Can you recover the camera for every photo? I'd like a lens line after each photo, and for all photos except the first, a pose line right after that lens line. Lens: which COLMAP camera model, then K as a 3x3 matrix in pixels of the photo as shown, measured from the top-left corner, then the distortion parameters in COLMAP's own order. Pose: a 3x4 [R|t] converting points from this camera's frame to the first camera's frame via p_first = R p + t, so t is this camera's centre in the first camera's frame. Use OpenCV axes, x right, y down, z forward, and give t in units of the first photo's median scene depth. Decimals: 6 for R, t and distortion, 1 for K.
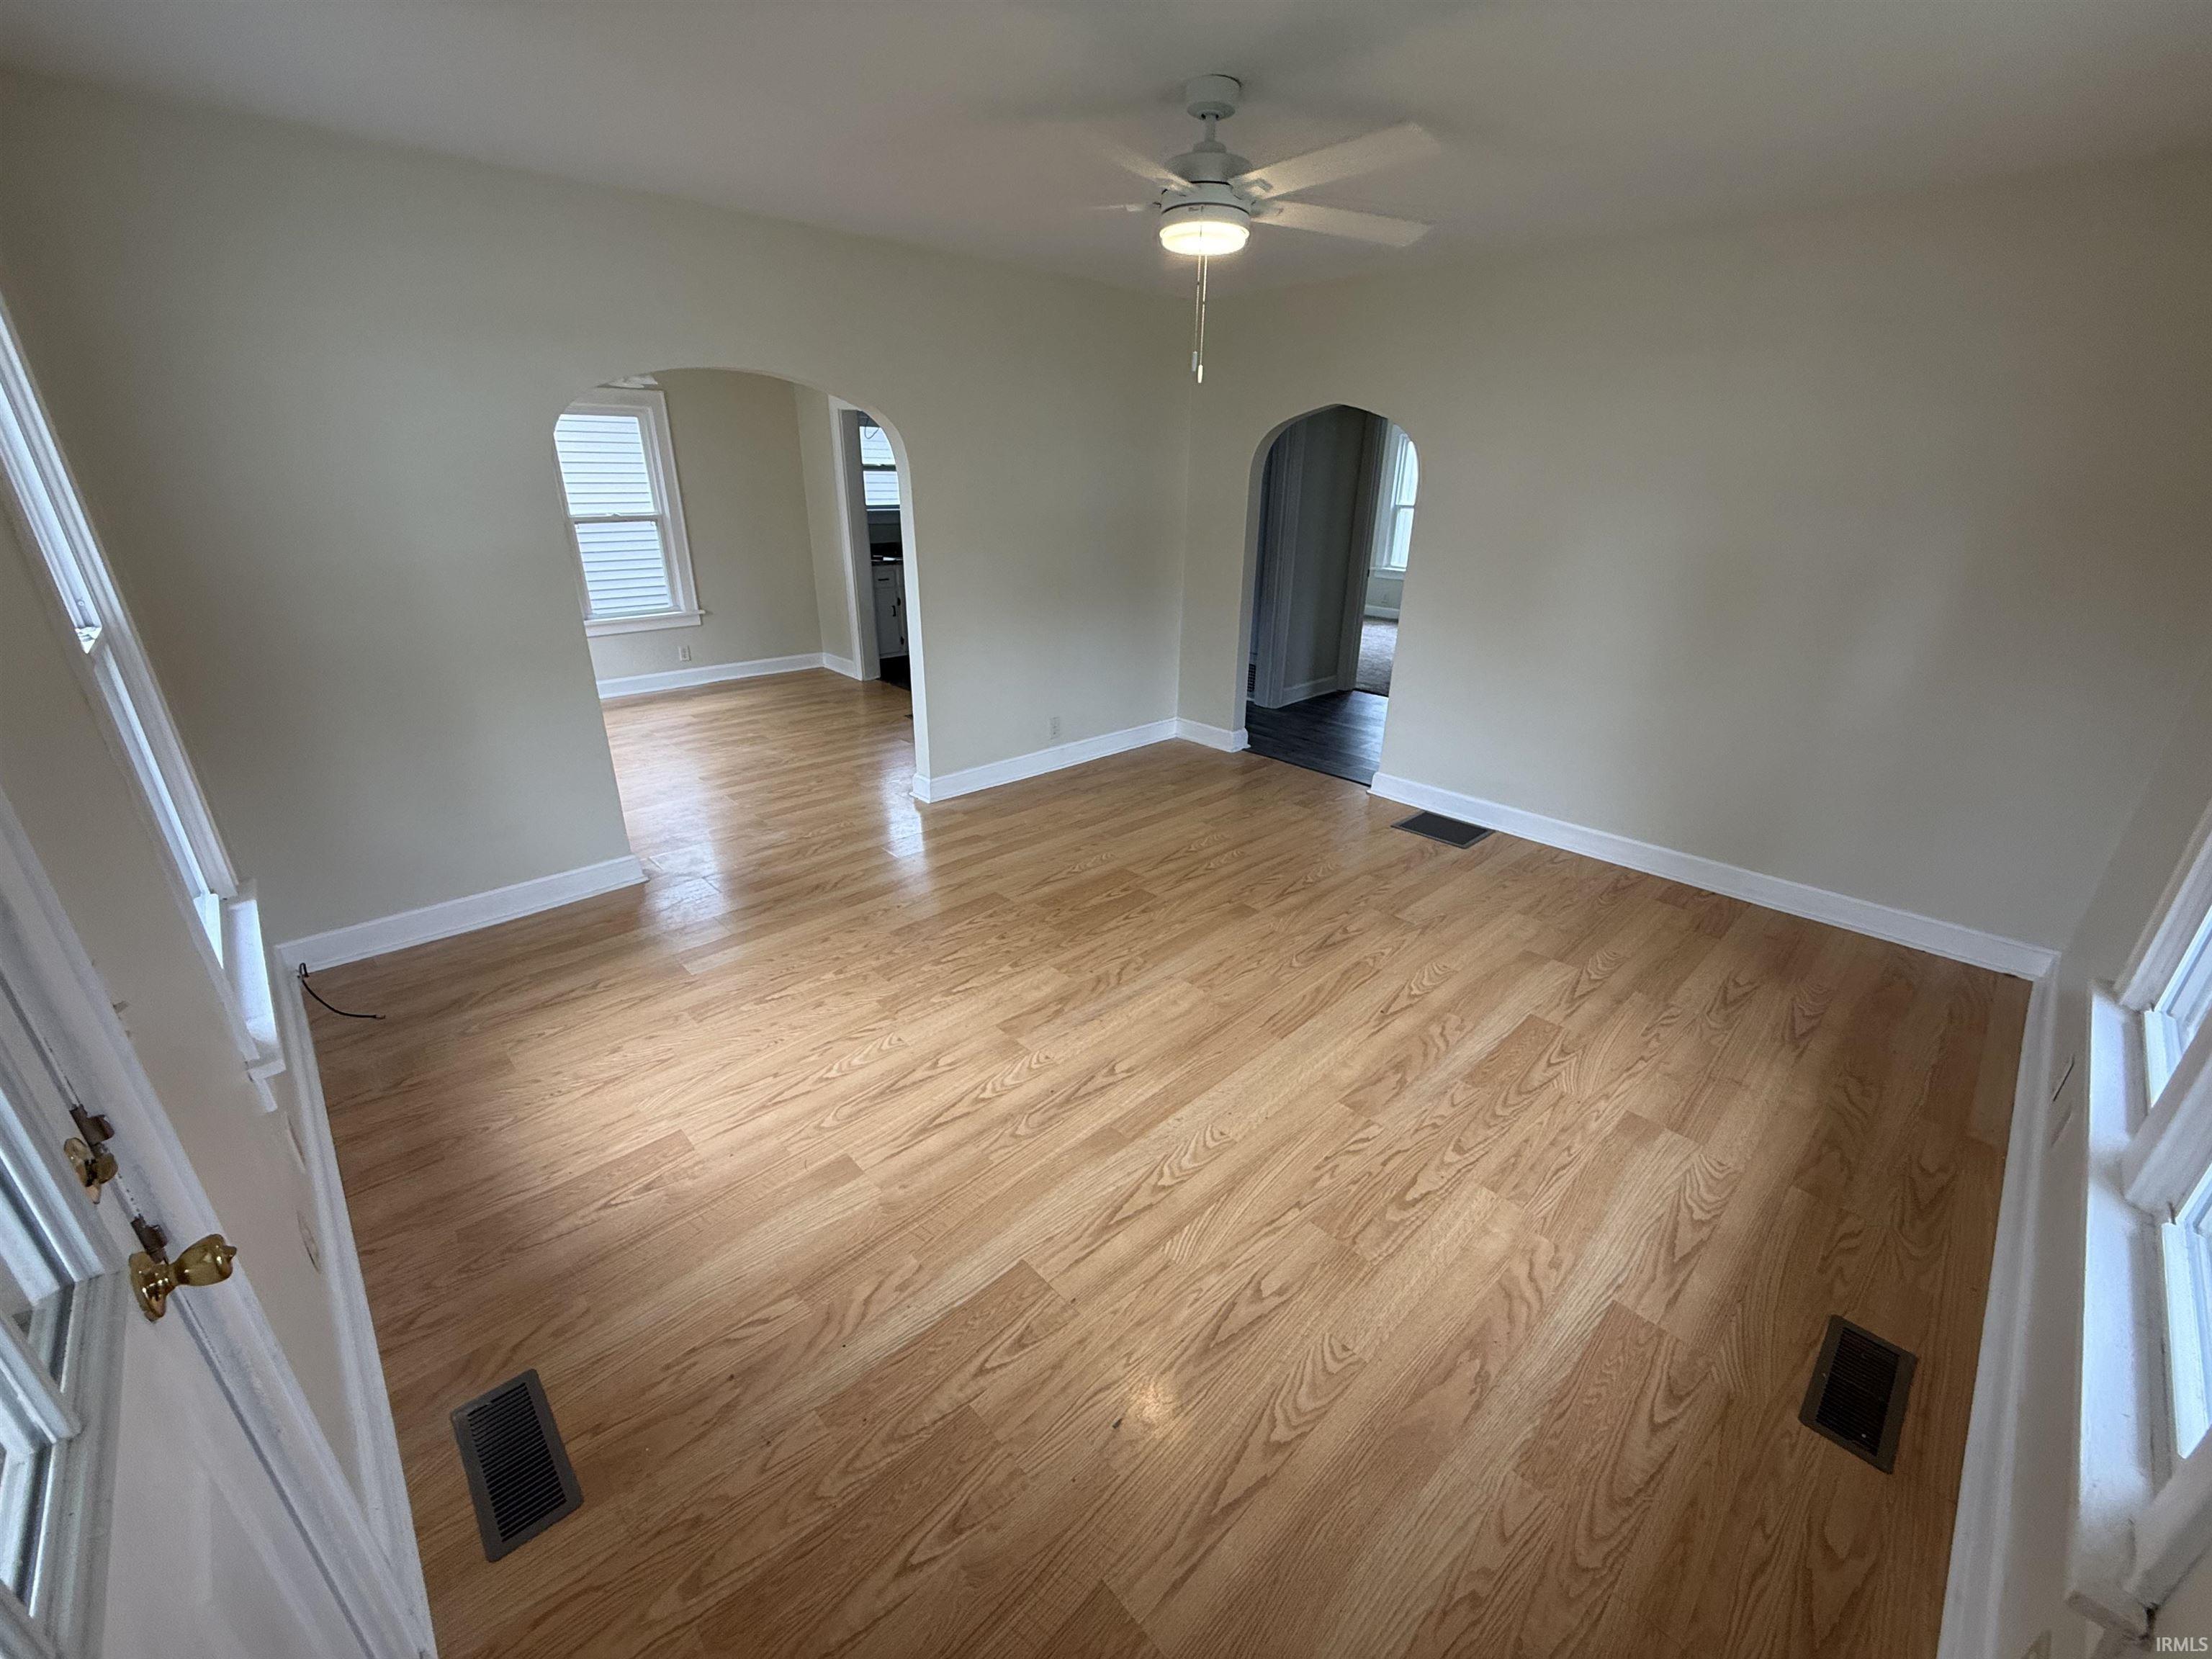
lens RADIAL K [[883.0, 0, 1097.6], [0, 883.0, 831.2], [0, 0, 1]] dist [-0.010463, 0.000353]
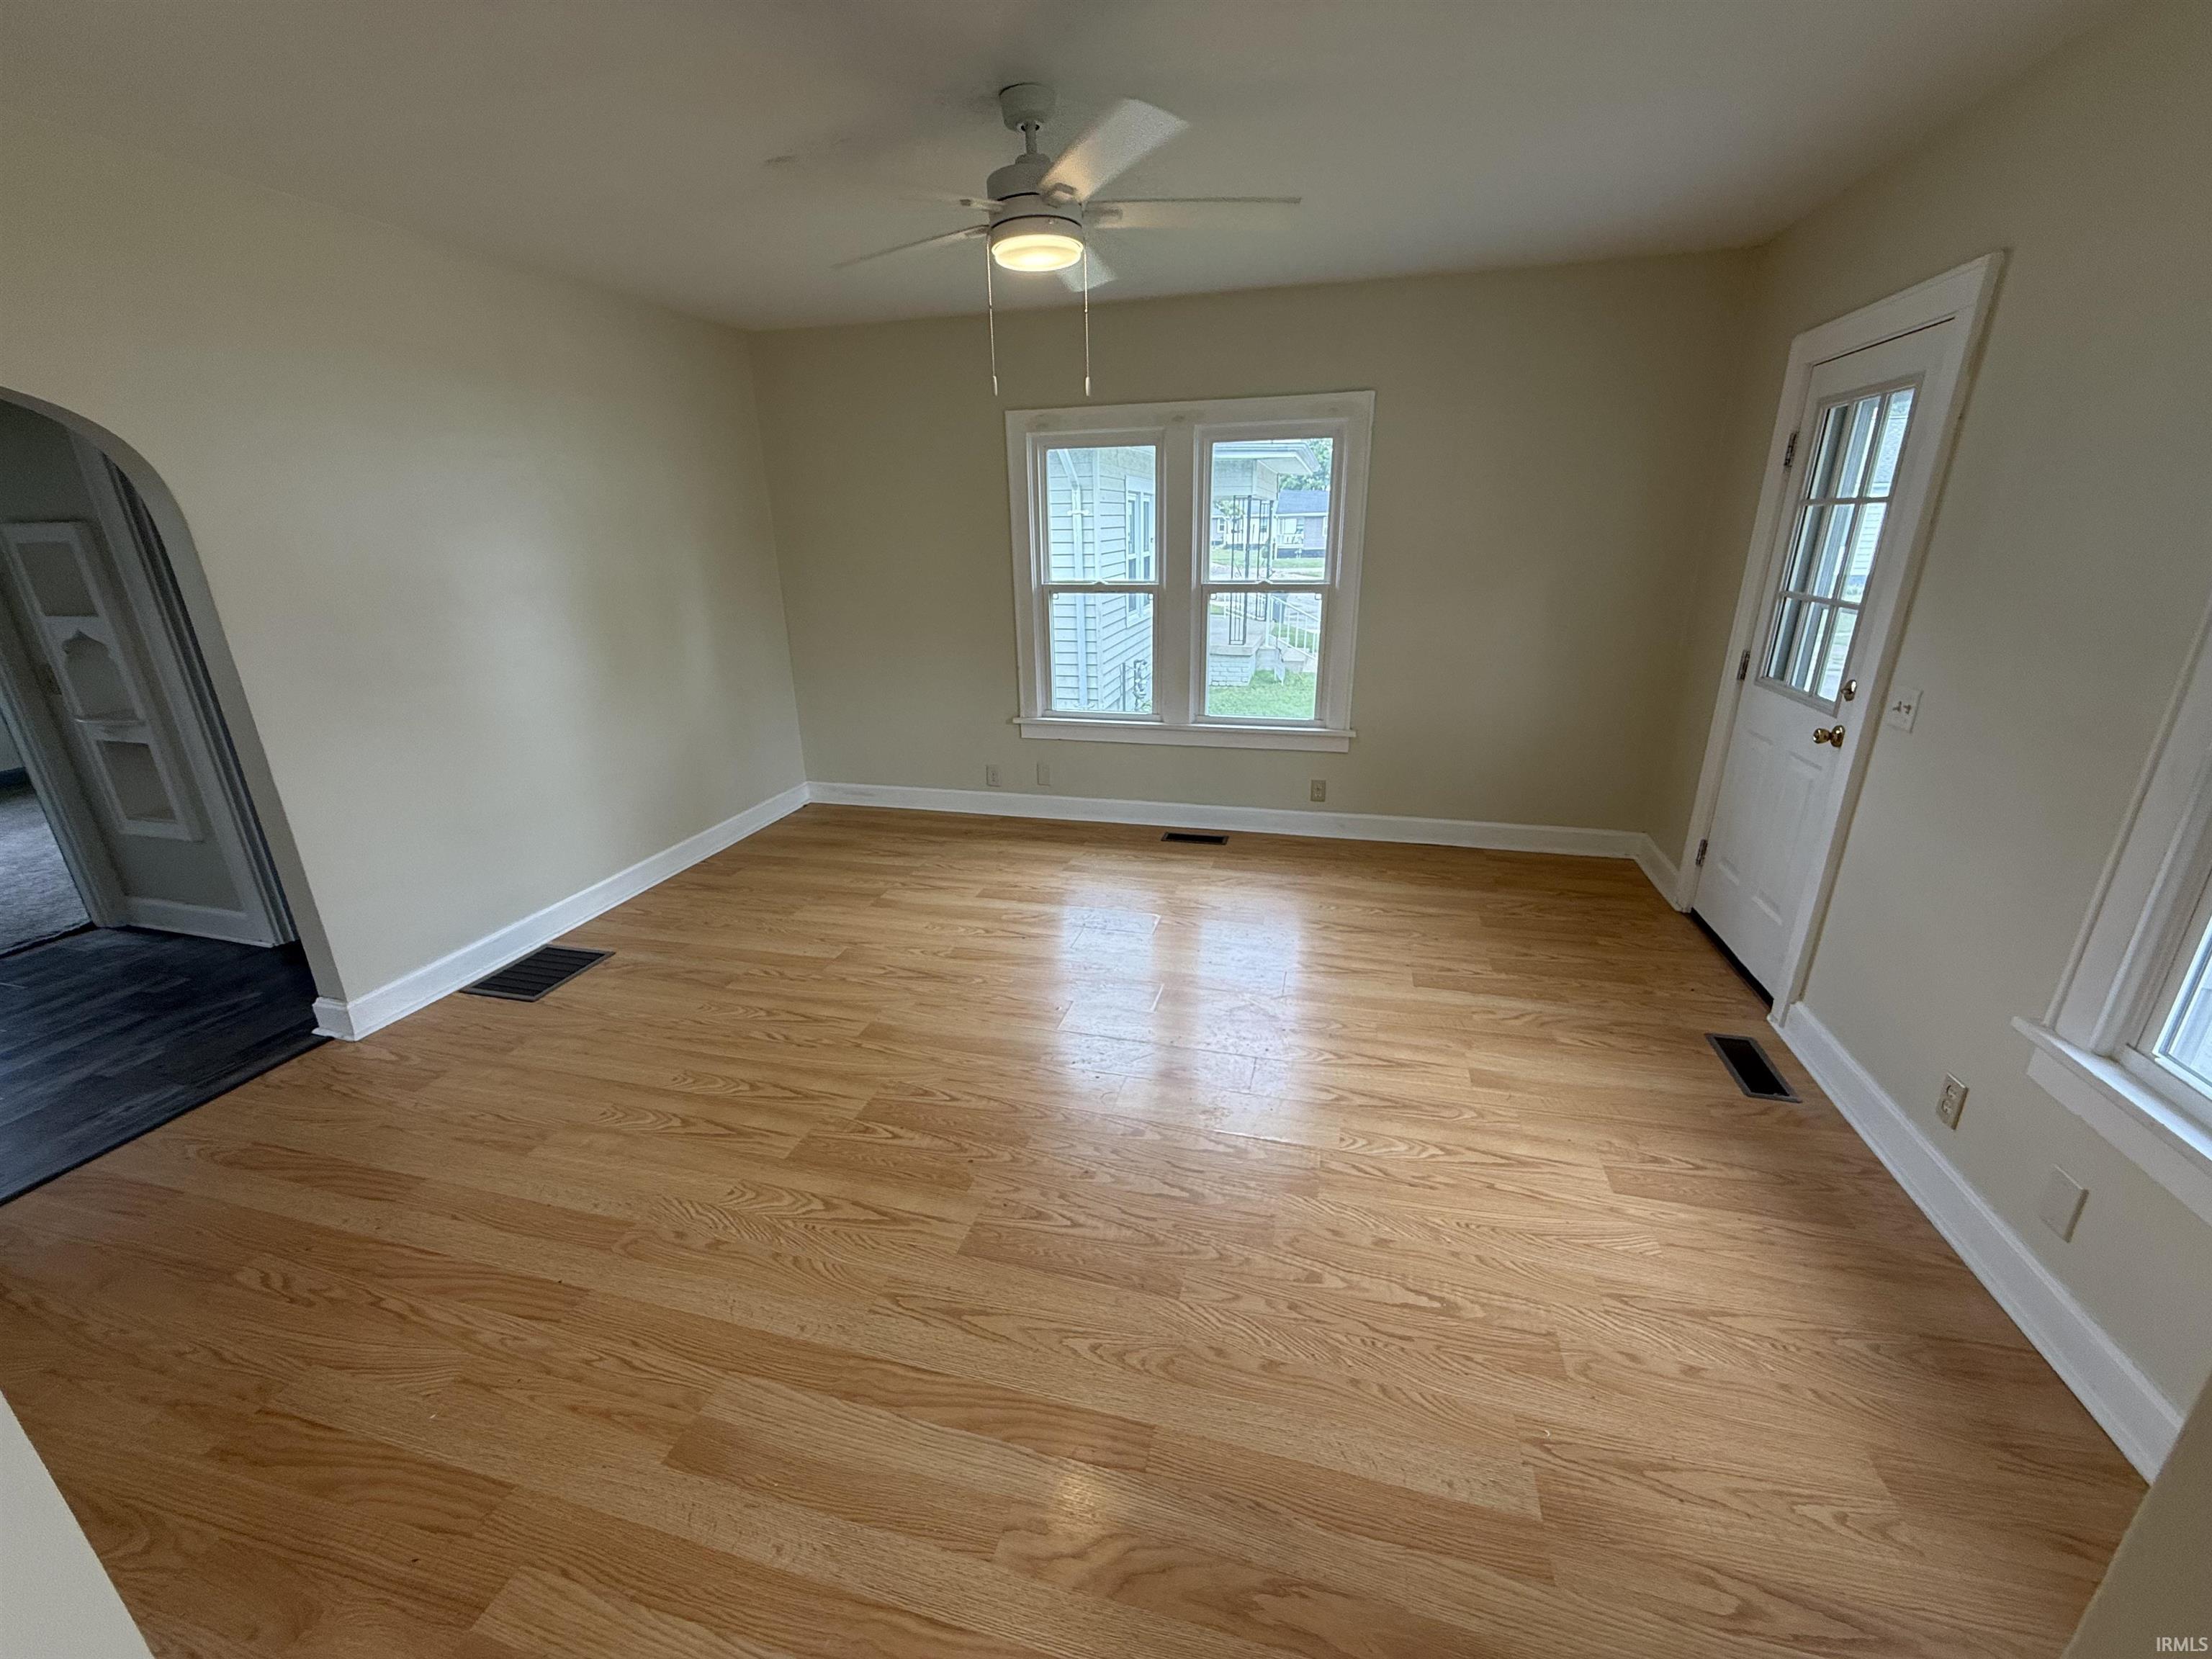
lens RADIAL K [[883.0, 0, 1097.6], [0, 883.0, 831.2], [0, 0, 1]] dist [-0.010463, 0.000353]
pose [[-0.524047, -0.281124, 0.803955, -0.605421], [0.334779, 0.799978, 0.497954, -0.439677], [-0.783133, 0.530098, -0.325112, 1.119549]]
